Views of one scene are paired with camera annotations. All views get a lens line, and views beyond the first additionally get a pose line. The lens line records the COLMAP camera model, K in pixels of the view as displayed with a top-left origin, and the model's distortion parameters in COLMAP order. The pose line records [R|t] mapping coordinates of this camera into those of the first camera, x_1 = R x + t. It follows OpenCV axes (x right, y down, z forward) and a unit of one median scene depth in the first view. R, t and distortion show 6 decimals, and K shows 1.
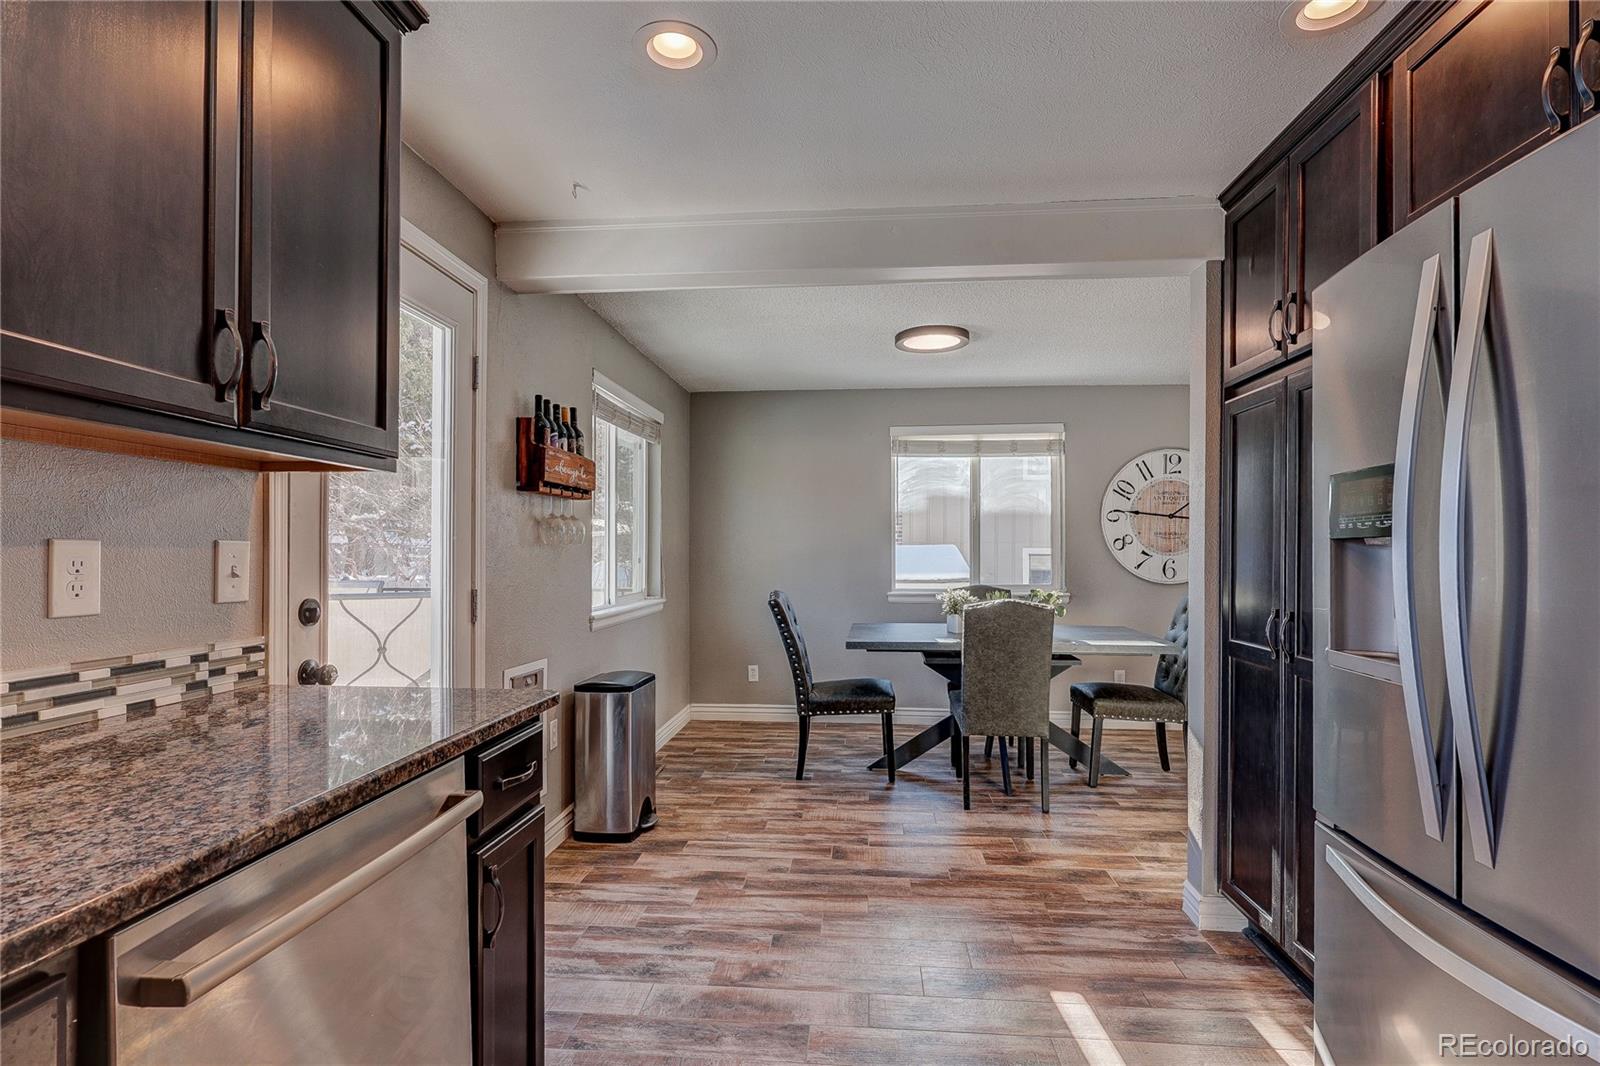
lens RADIAL K [[766.7, 0, 800.2], [0, 766.7, 545.0], [0, 0, 1]] dist [-0.000037, -0.001354]
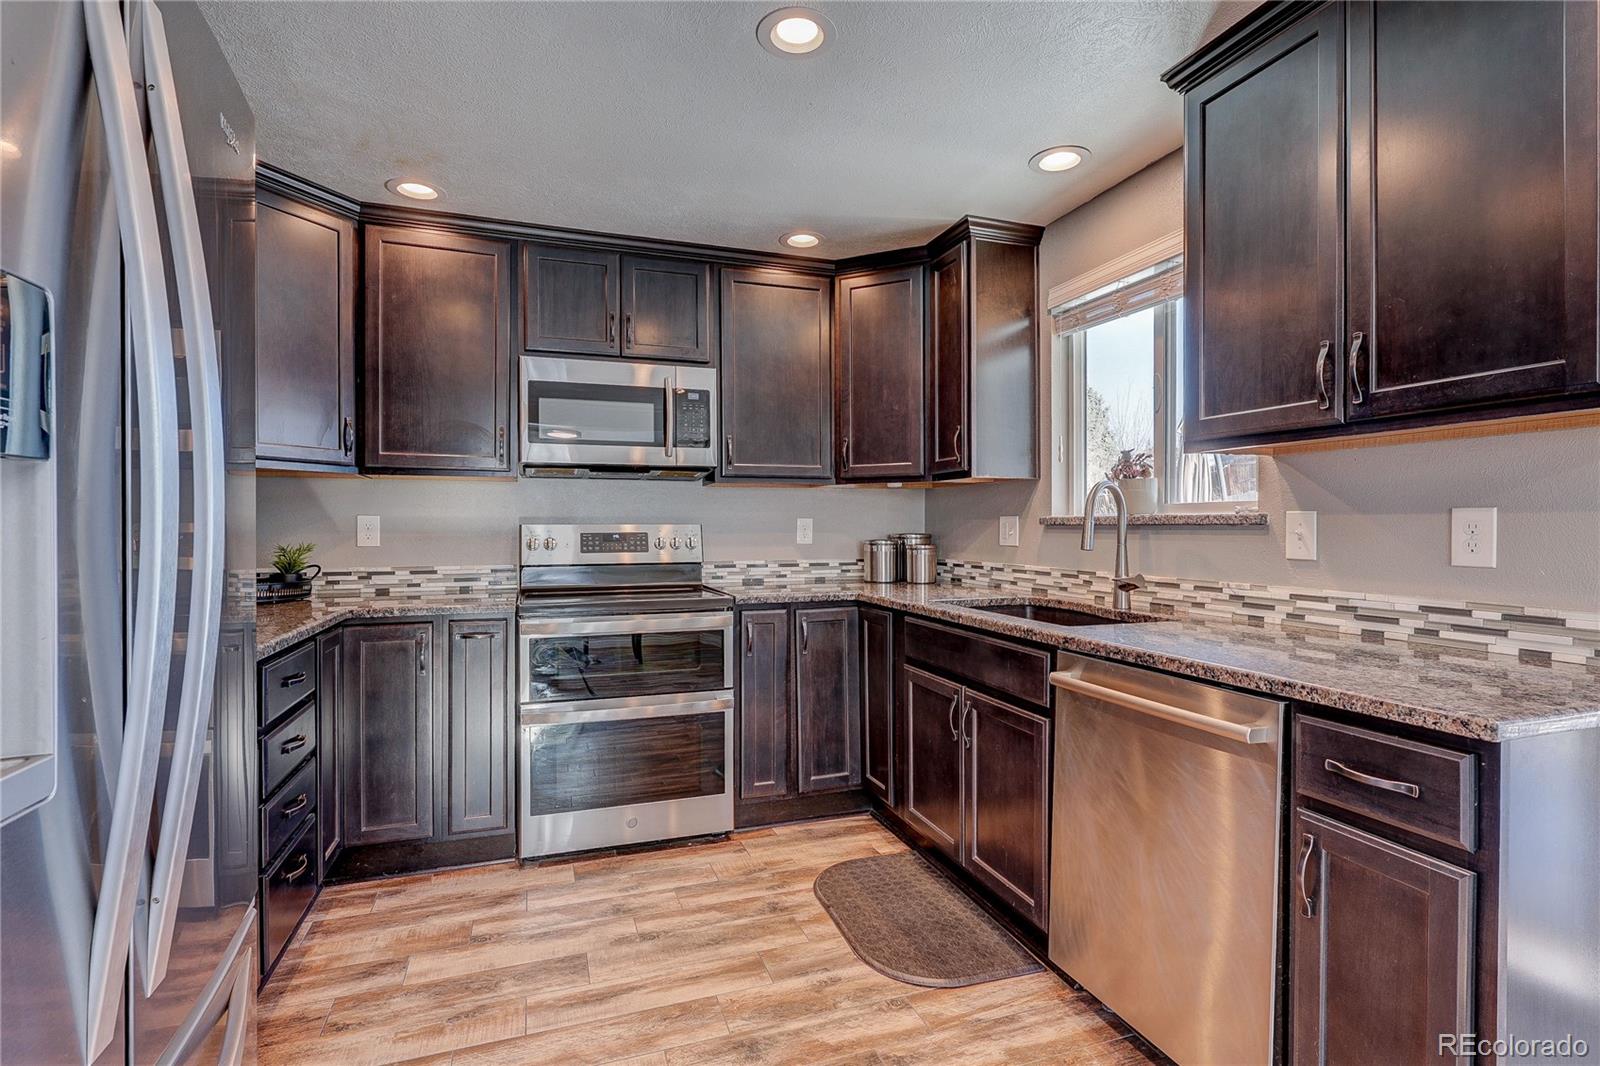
lens RADIAL K [[766.7, 0, 803.5], [0, 766.7, 532.6], [0, 0, 1]] dist [-0.000037, -0.001354]
pose [[-0.901132, 0.001805, -0.433542, 0.533734], [0.001698, 0.999998, 0.000636, 0.027599], [0.433542, -0.000163, -0.901133, 1.409786]]
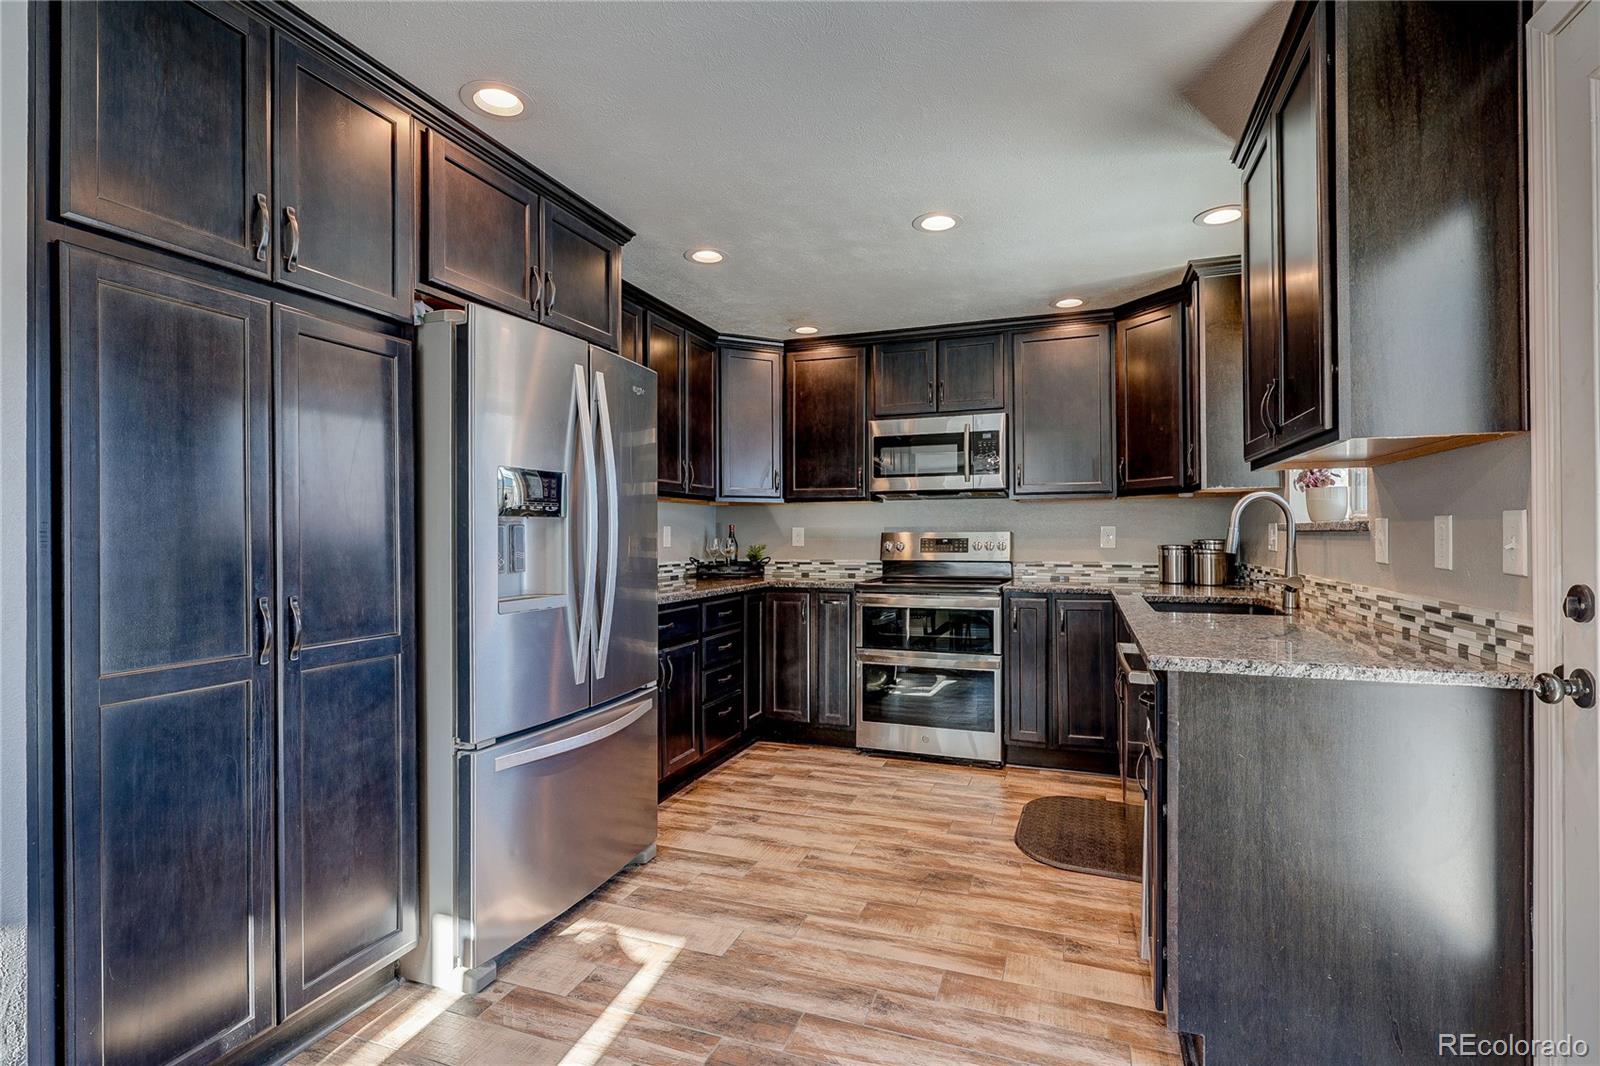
lens RADIAL K [[766.7, 0, 798.6], [0, 766.7, 529.2], [0, 0, 1]] dist [-0.000037, -0.001354]
pose [[-0.969303, 0.002741, 0.245853, -0.116569], [-0.000399, 0.999919, -0.012723, 0.031904], [-0.245868, -0.012431, -0.969224, 2.255586]]
